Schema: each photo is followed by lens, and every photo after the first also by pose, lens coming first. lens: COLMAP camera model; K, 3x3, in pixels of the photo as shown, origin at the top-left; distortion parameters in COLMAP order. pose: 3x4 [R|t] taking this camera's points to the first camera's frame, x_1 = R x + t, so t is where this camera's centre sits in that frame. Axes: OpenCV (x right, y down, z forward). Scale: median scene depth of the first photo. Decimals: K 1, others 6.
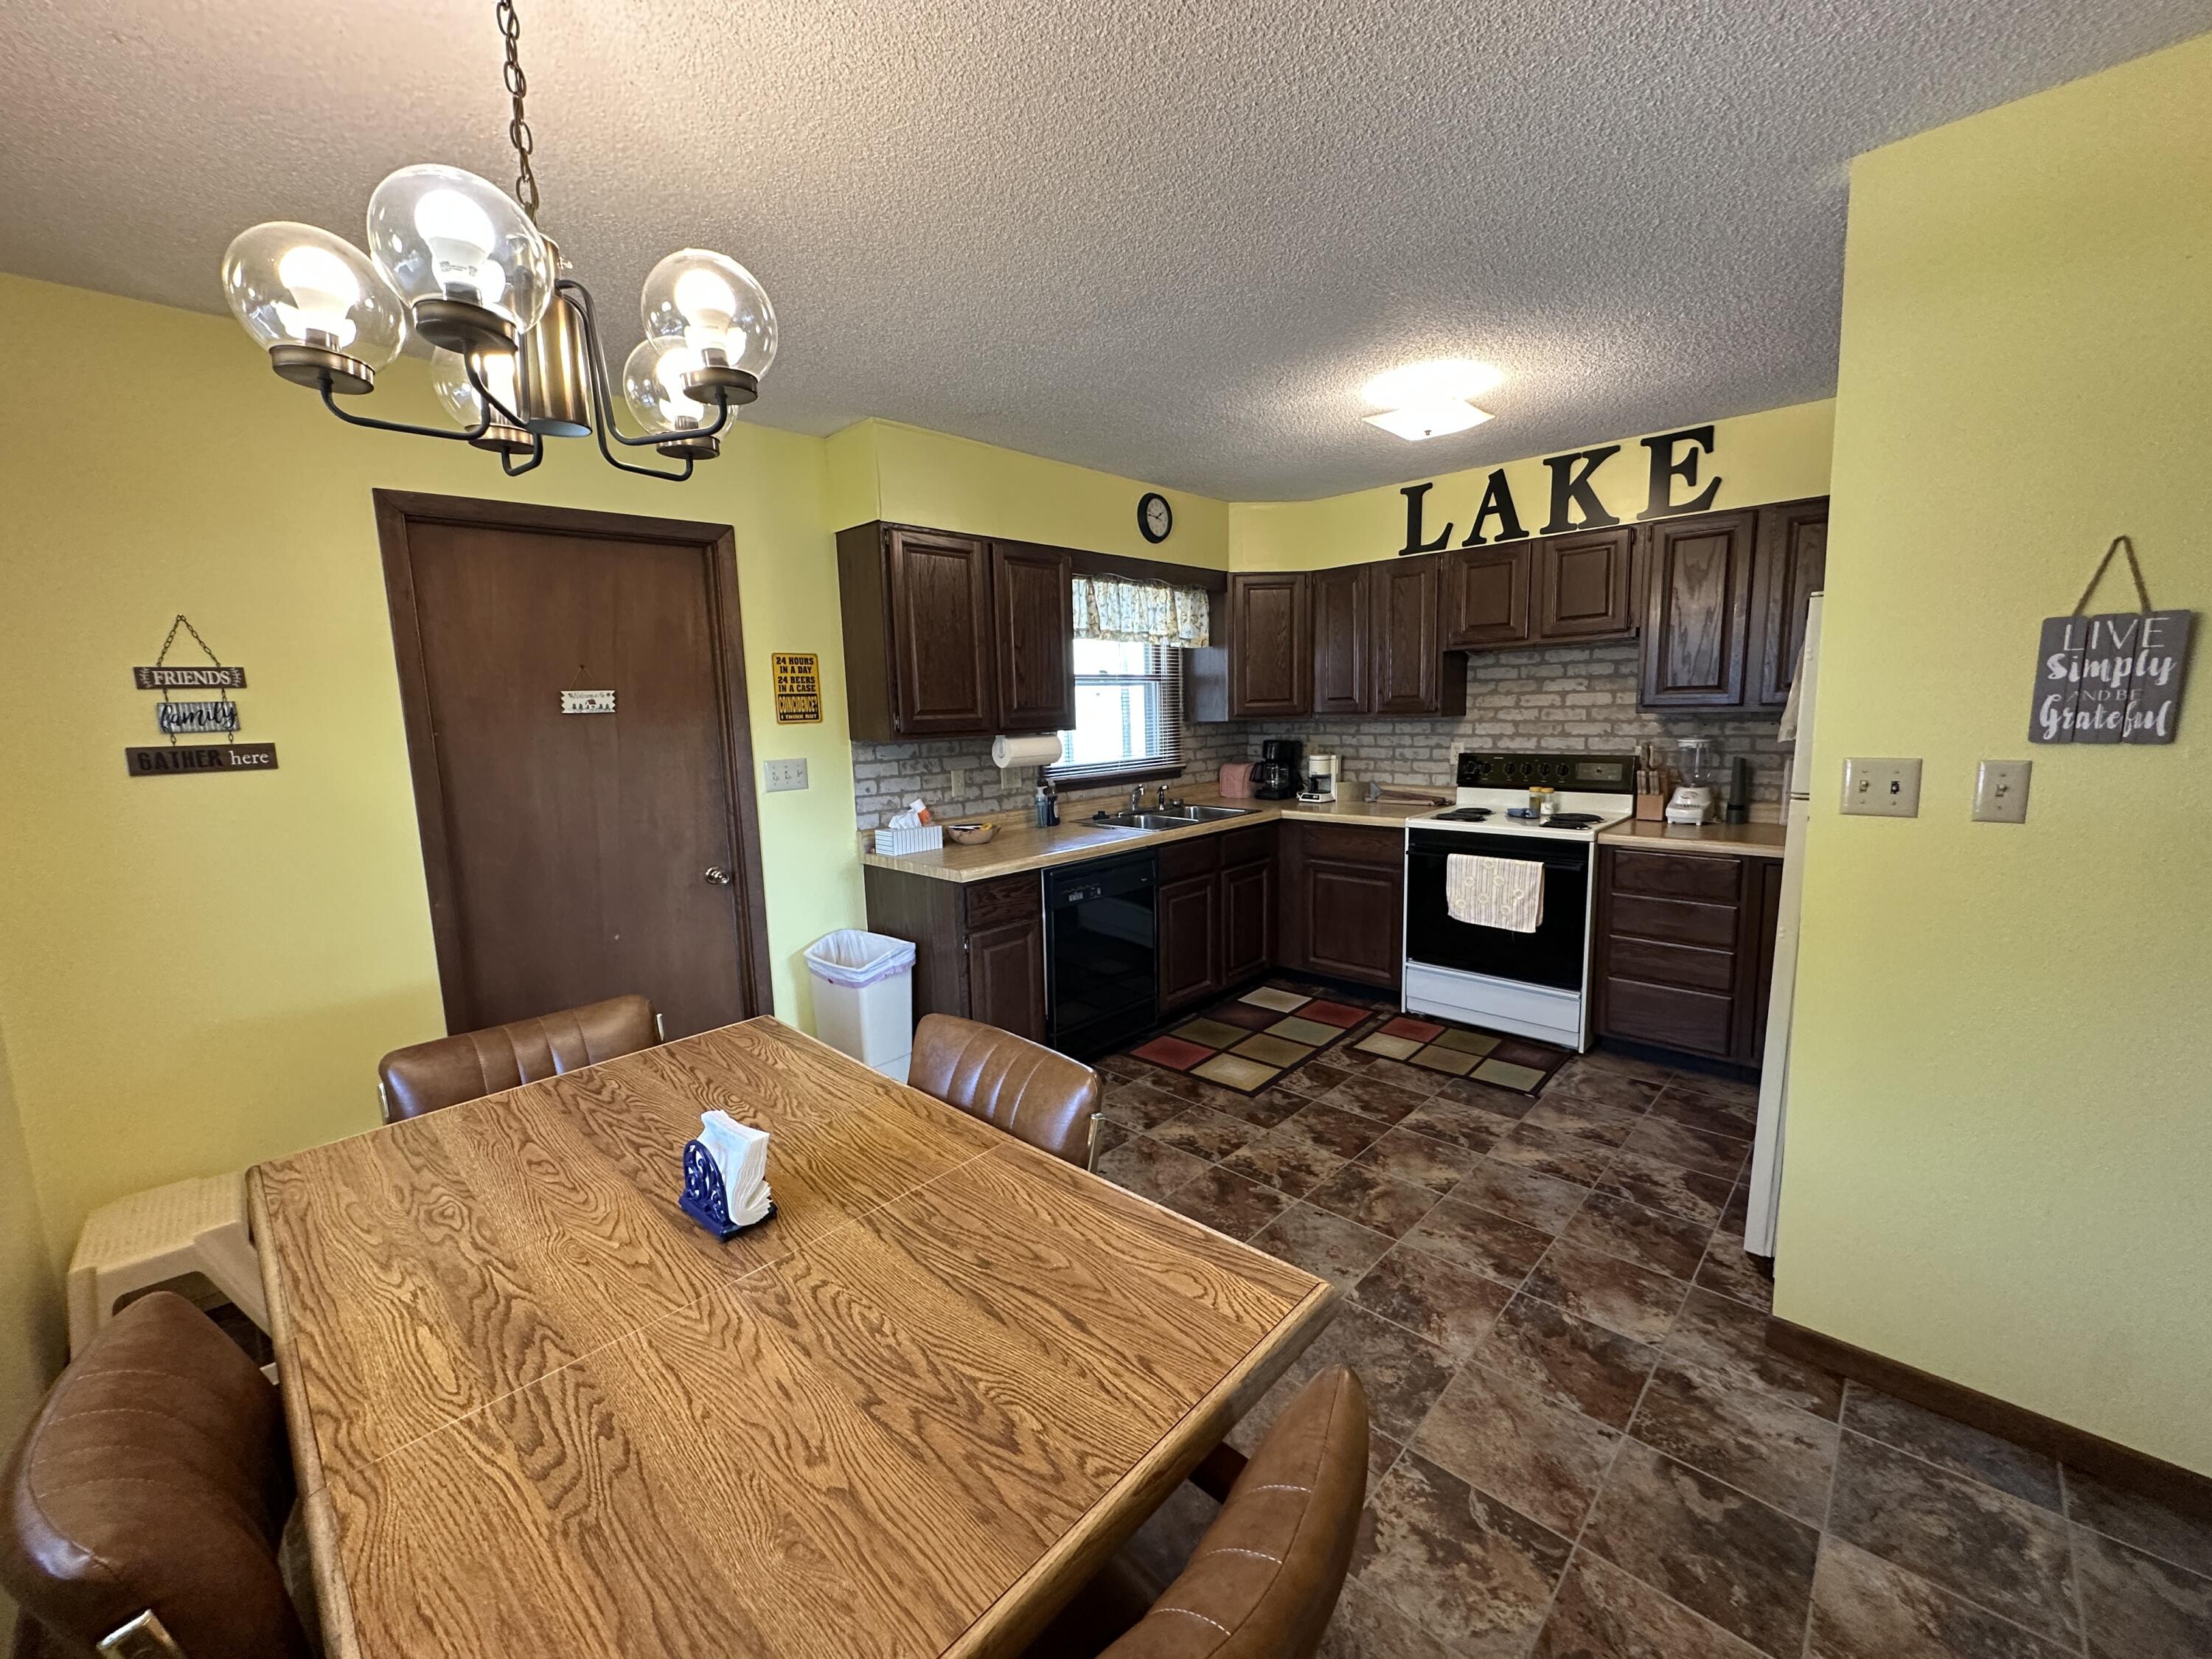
lens RADIAL K [[881.7, 0, 1106.0], [0, 881.7, 830.8], [0, 0, 1]] dist [-0.002510, 0.000545]
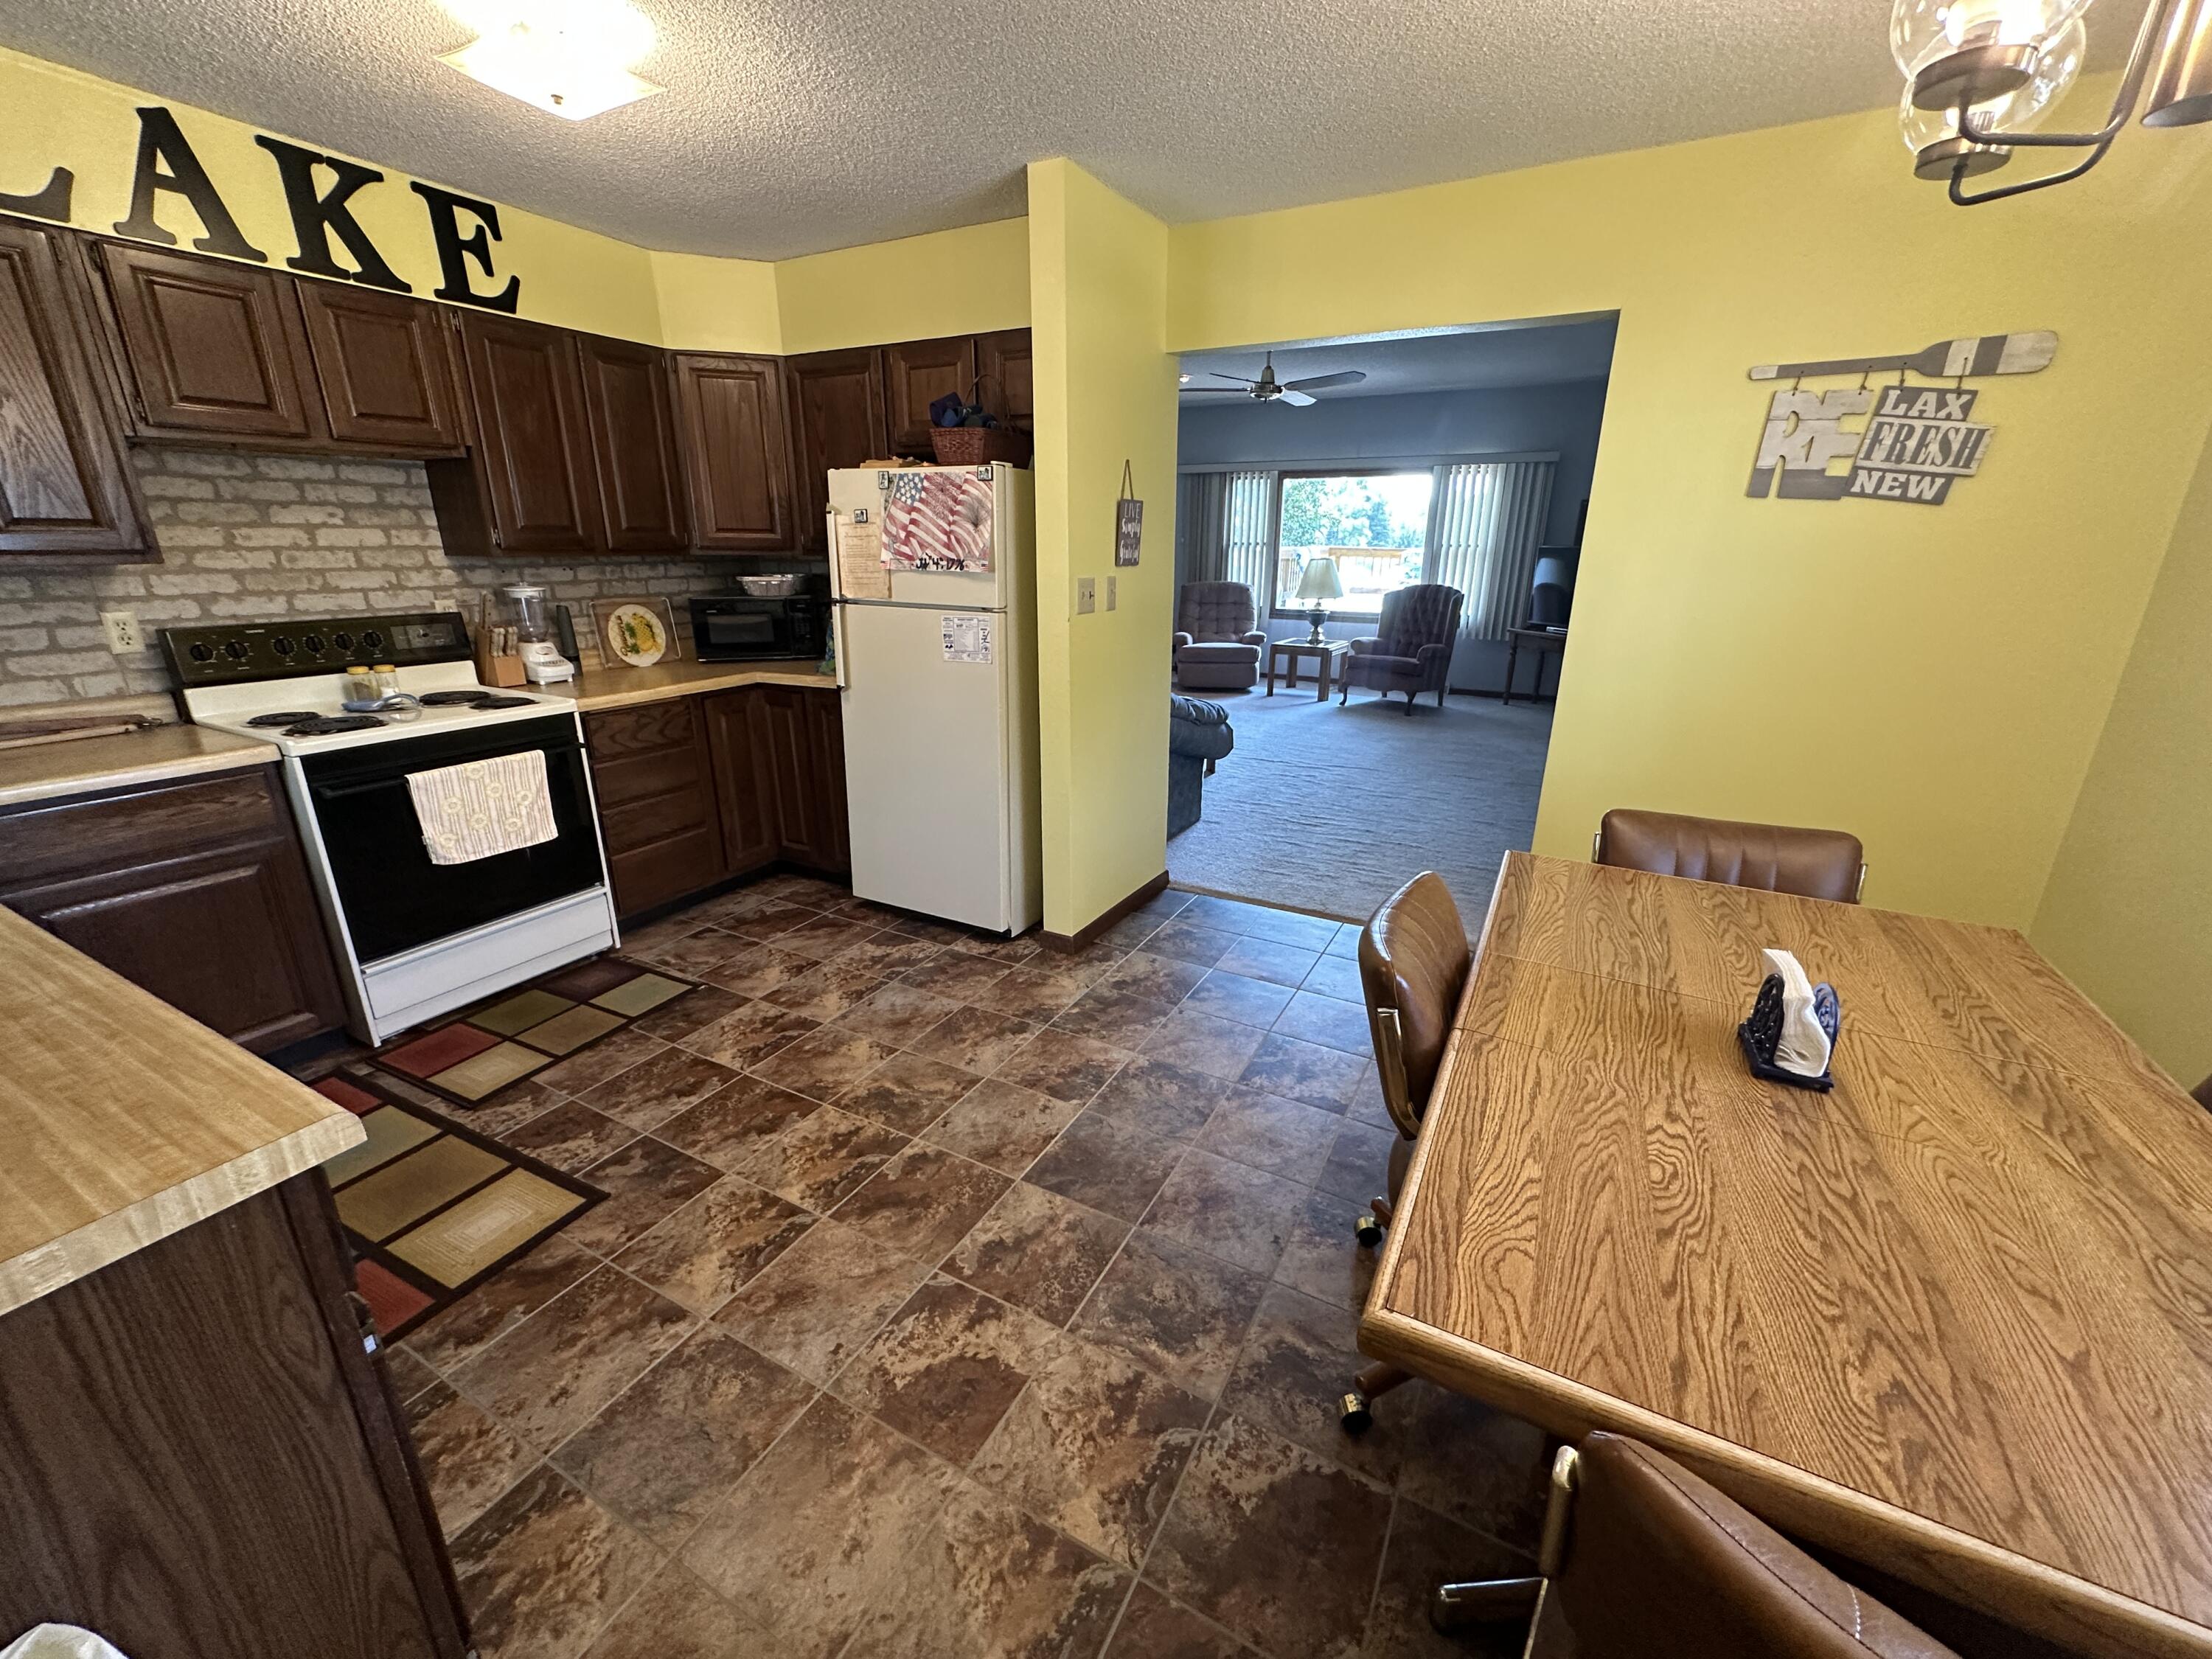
lens RADIAL K [[881.7, 0, 1107.5], [0, 881.7, 830.2], [0, 0, 1]] dist [-0.002510, 0.000545]
pose [[-0.267457, -0.274302, 0.923702, -0.414772], [0.137583, 0.937931, 0.318365, -0.082334], [-0.953697, 0.212235, -0.213117, 0.732053]]
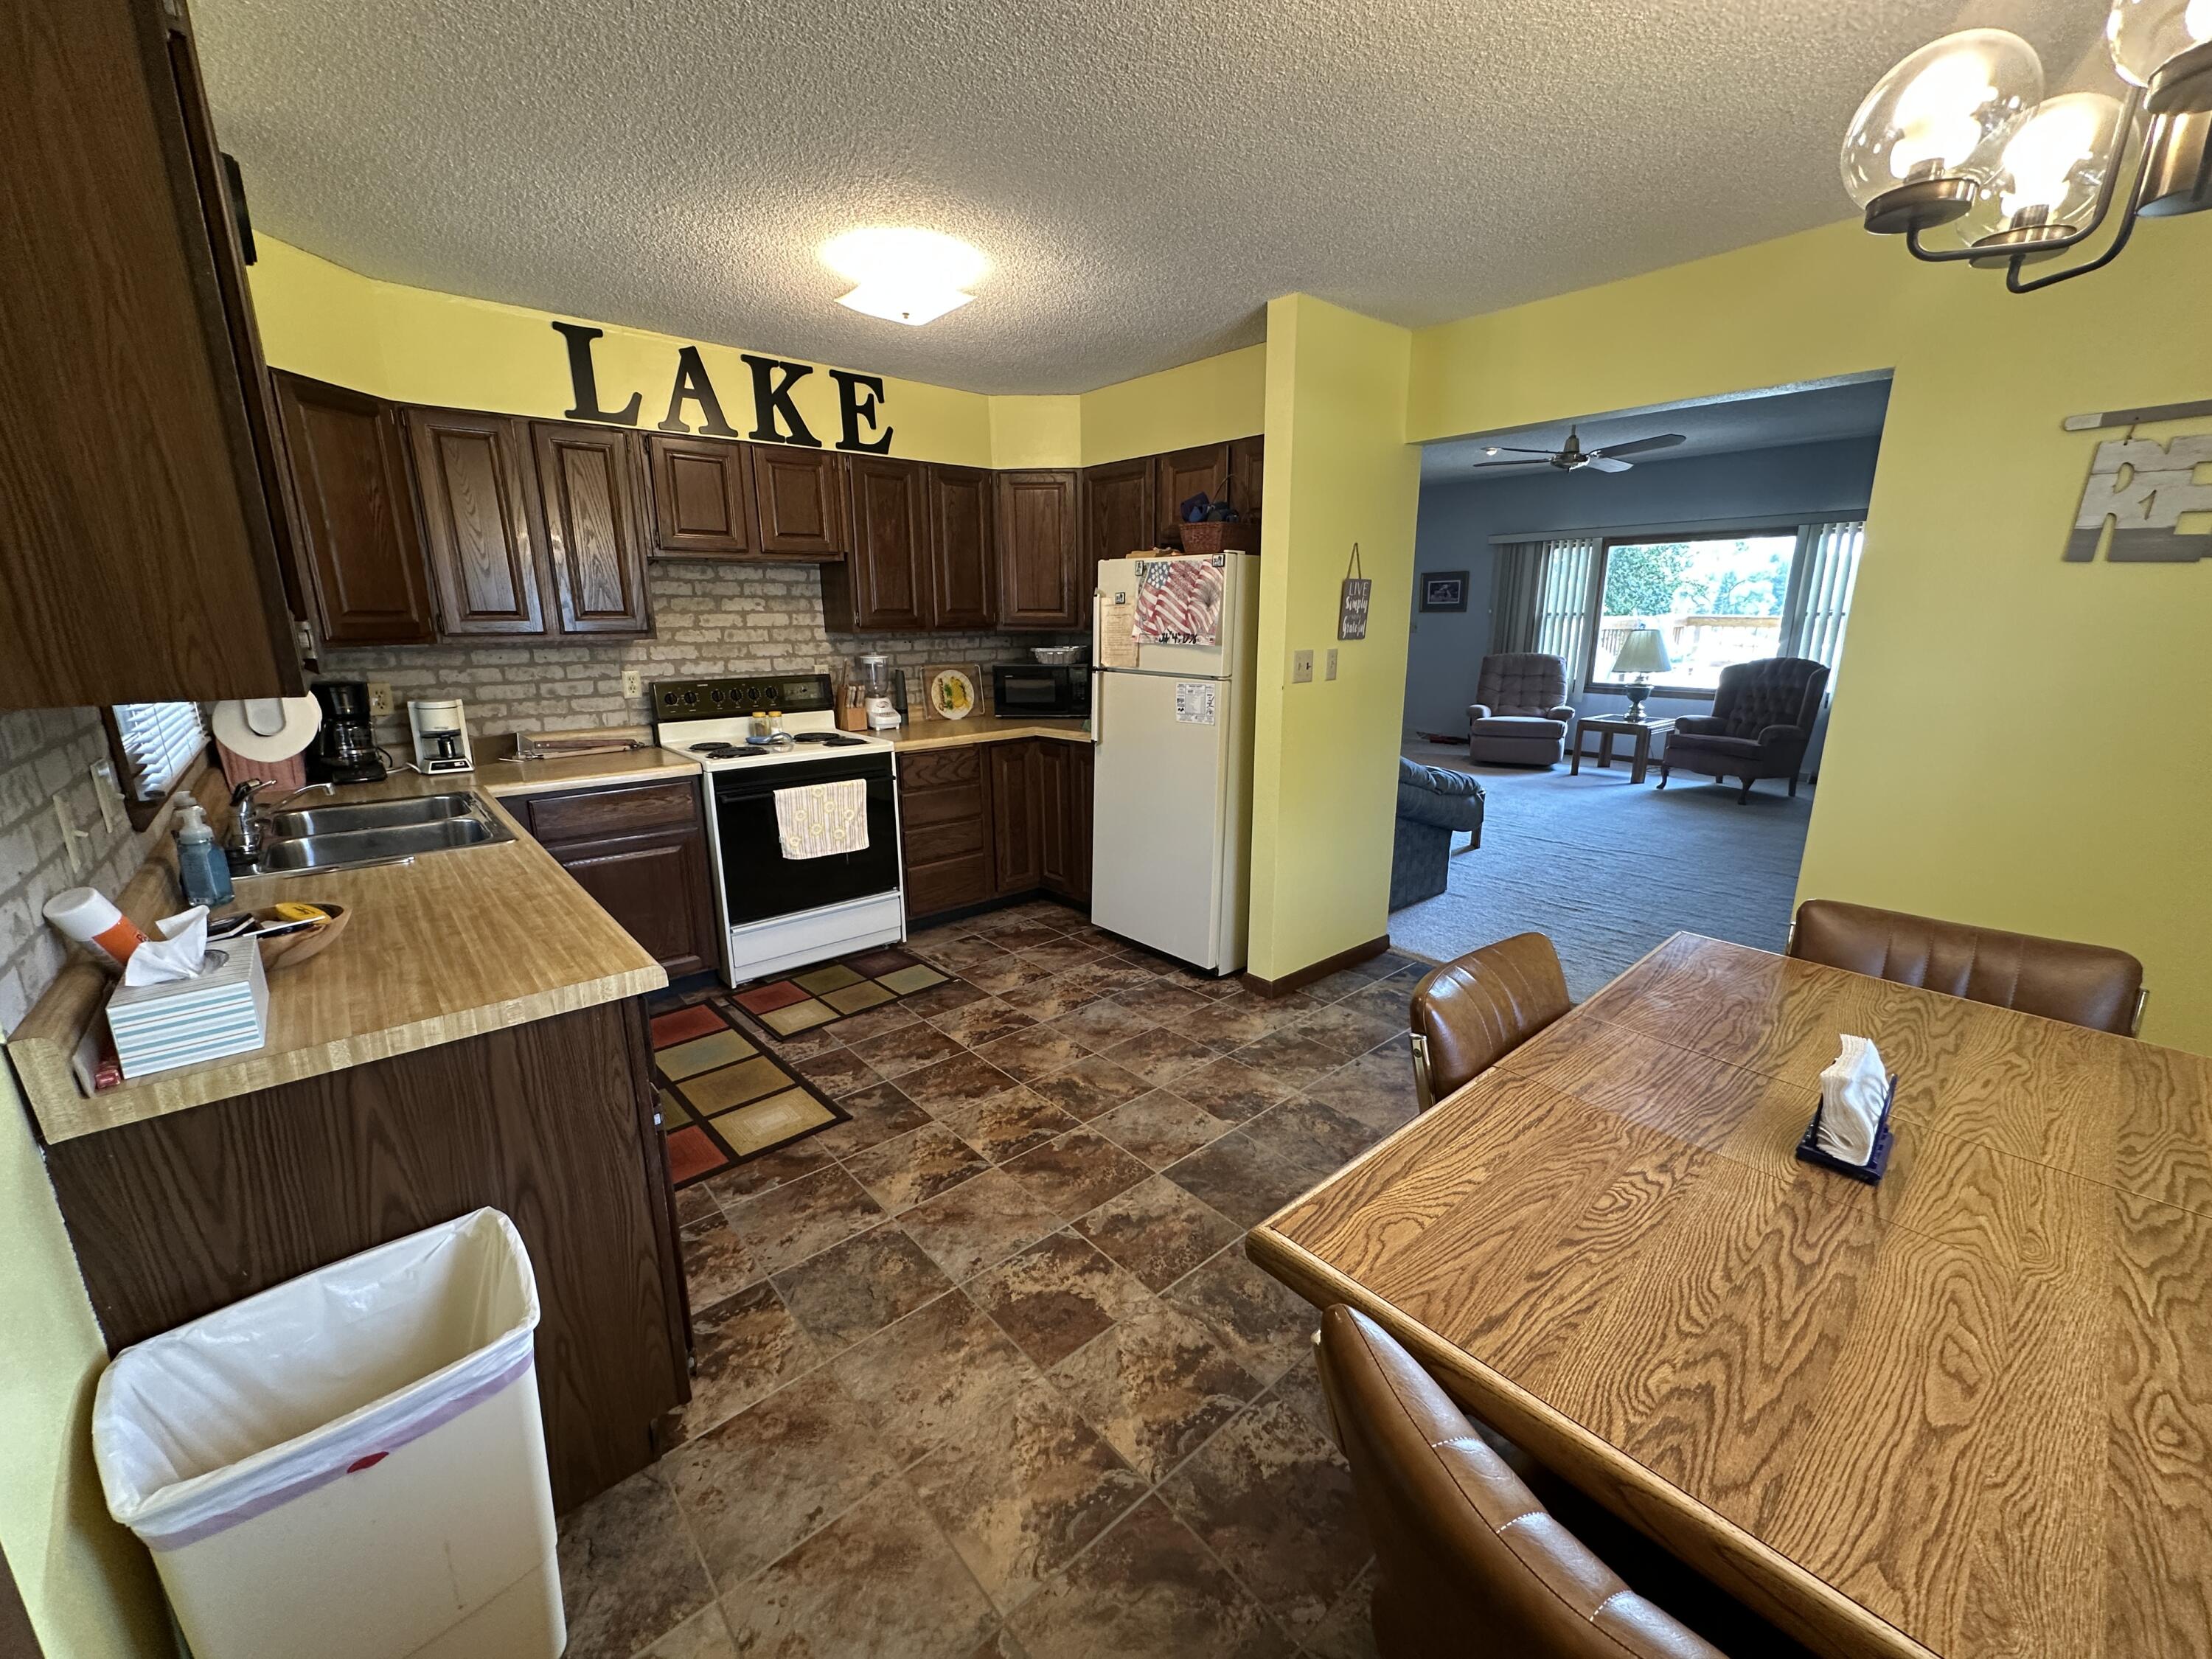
lens RADIAL K [[881.7, 0, 1107.2], [0, 881.7, 830.7], [0, 0, 1]] dist [-0.002510, 0.000545]
pose [[0.089588, -0.211444, 0.973275, -0.521670], [0.143356, 0.969767, 0.197487, -0.071648], [-0.985608, 0.121832, 0.117192, 0.636400]]
